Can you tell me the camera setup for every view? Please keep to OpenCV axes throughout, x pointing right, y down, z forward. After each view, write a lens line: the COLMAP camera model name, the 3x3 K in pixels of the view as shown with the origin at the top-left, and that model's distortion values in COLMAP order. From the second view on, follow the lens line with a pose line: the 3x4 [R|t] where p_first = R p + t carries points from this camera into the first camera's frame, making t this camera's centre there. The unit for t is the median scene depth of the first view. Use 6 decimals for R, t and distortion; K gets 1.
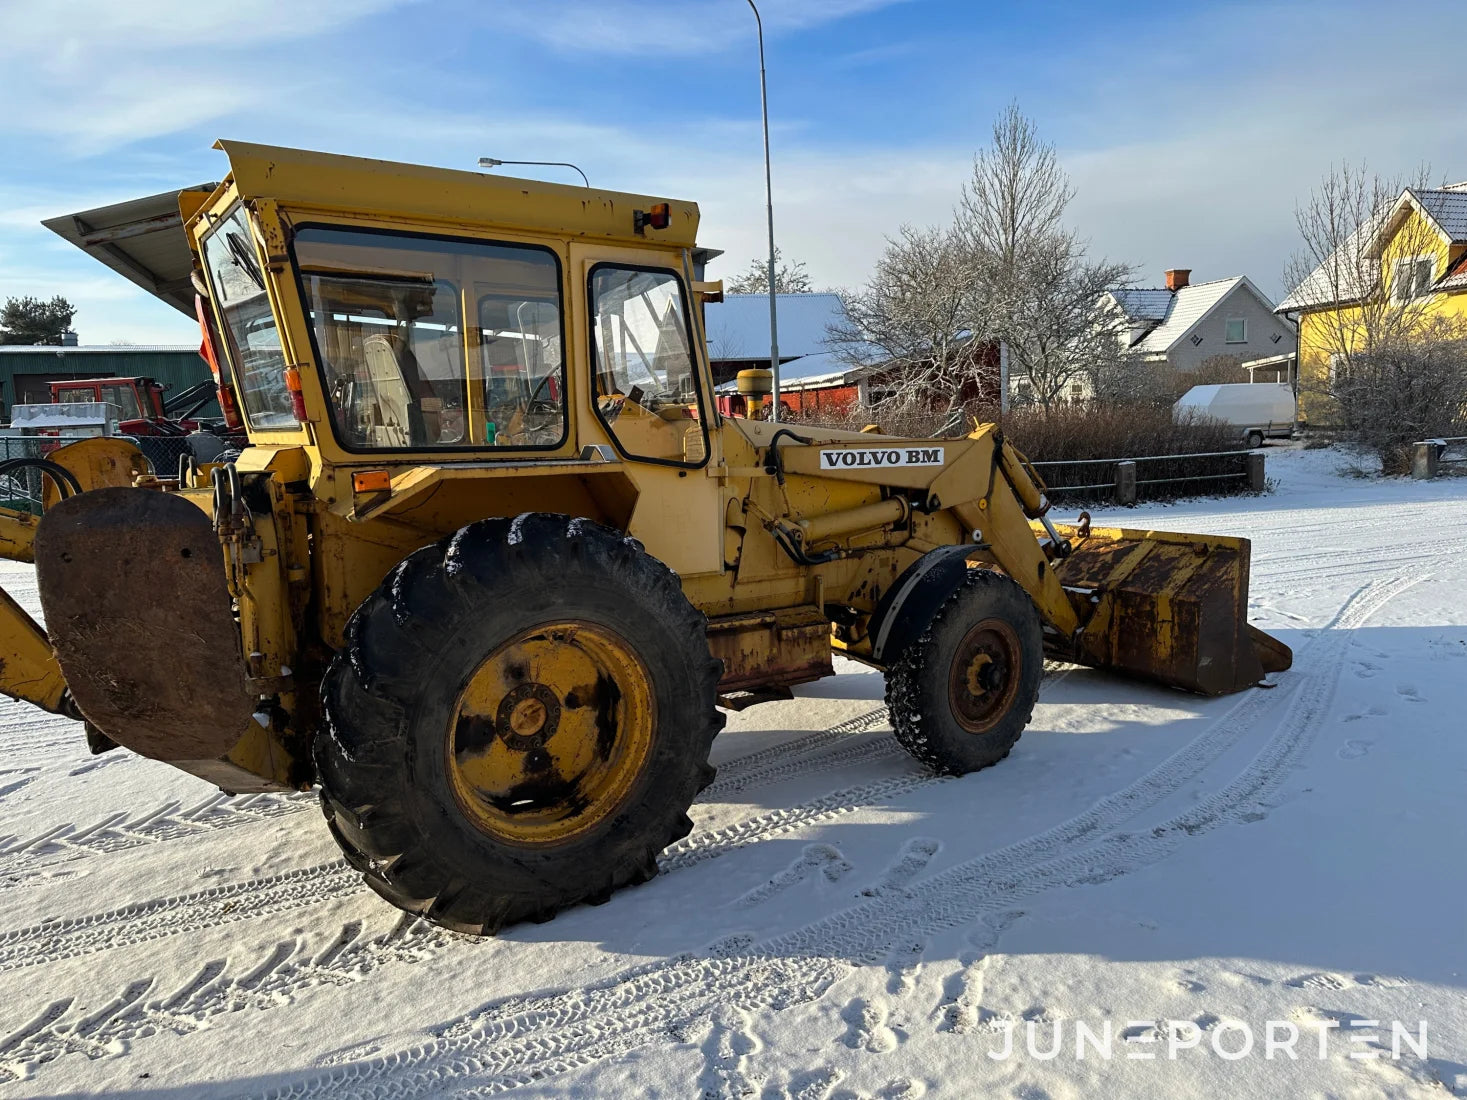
lens RADIAL K [[1032.0, 0, 733.5], [0, 1032.0, 550.0], [0, 0, 1]] dist [0.002932, -0.001487]
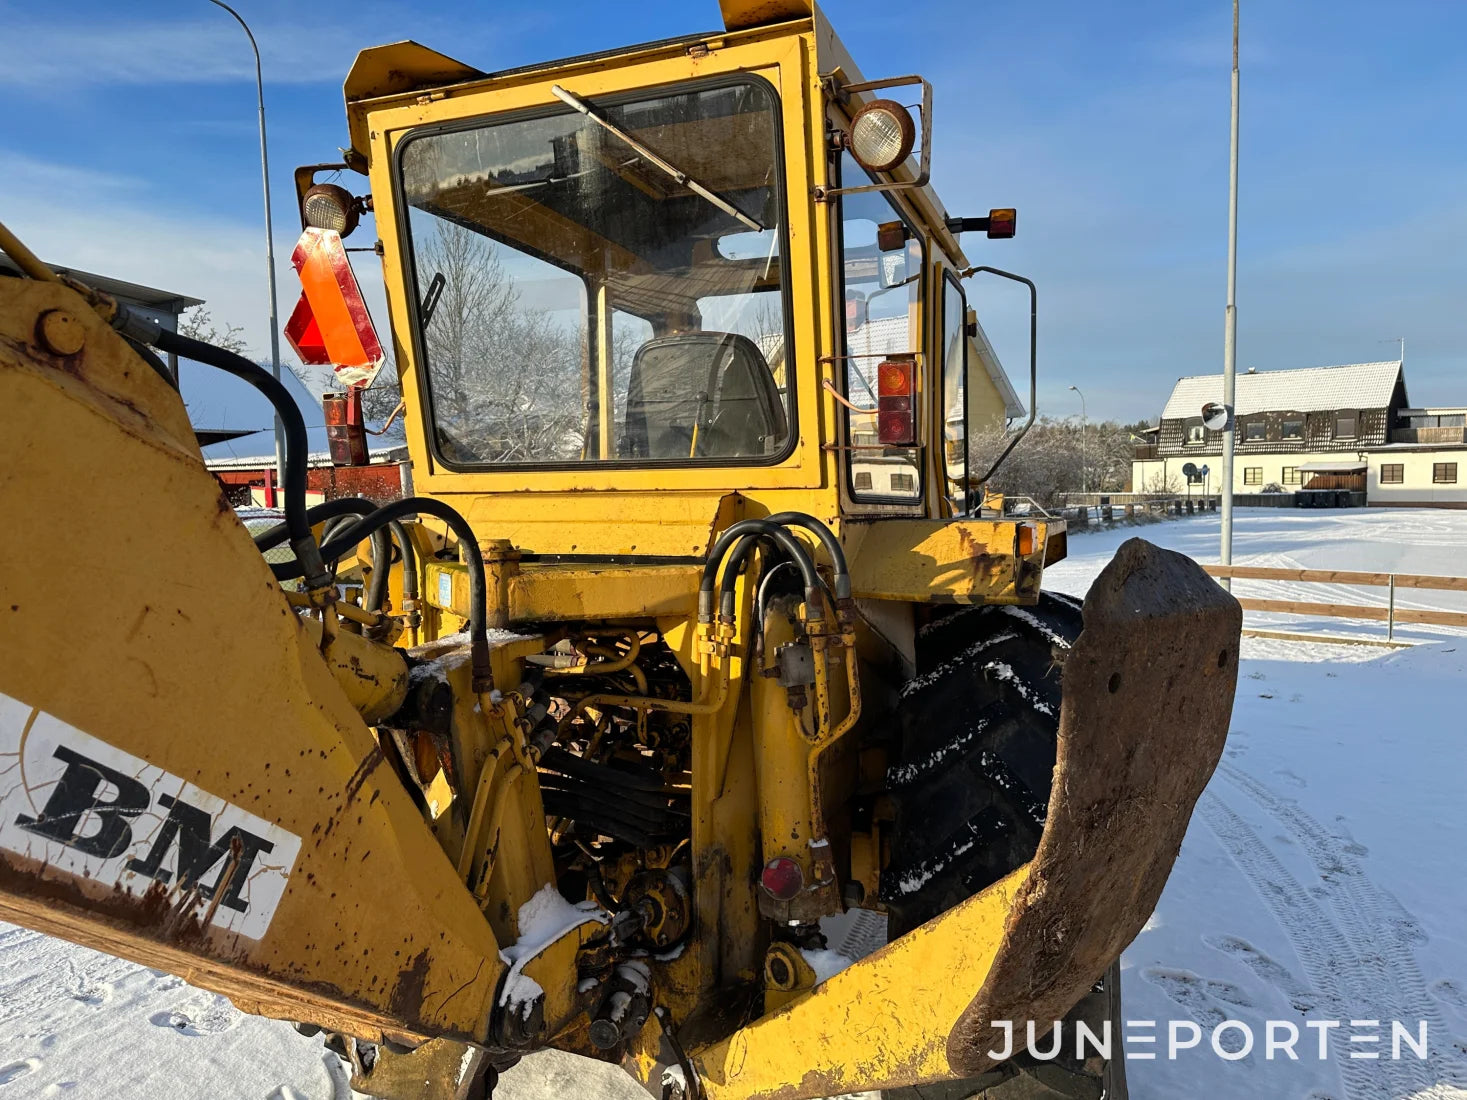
lens RADIAL K [[1018.1, 0, 723.9], [0, 1018.1, 547.5], [0, 0, 1]] dist [0.054020, -0.078840]
pose [[0.830581, -0.008423, 0.556835, -0.345602], [0.059530, 0.995500, -0.073736, -0.010059], [-0.553708, 0.094392, 0.827344, 0.233601]]
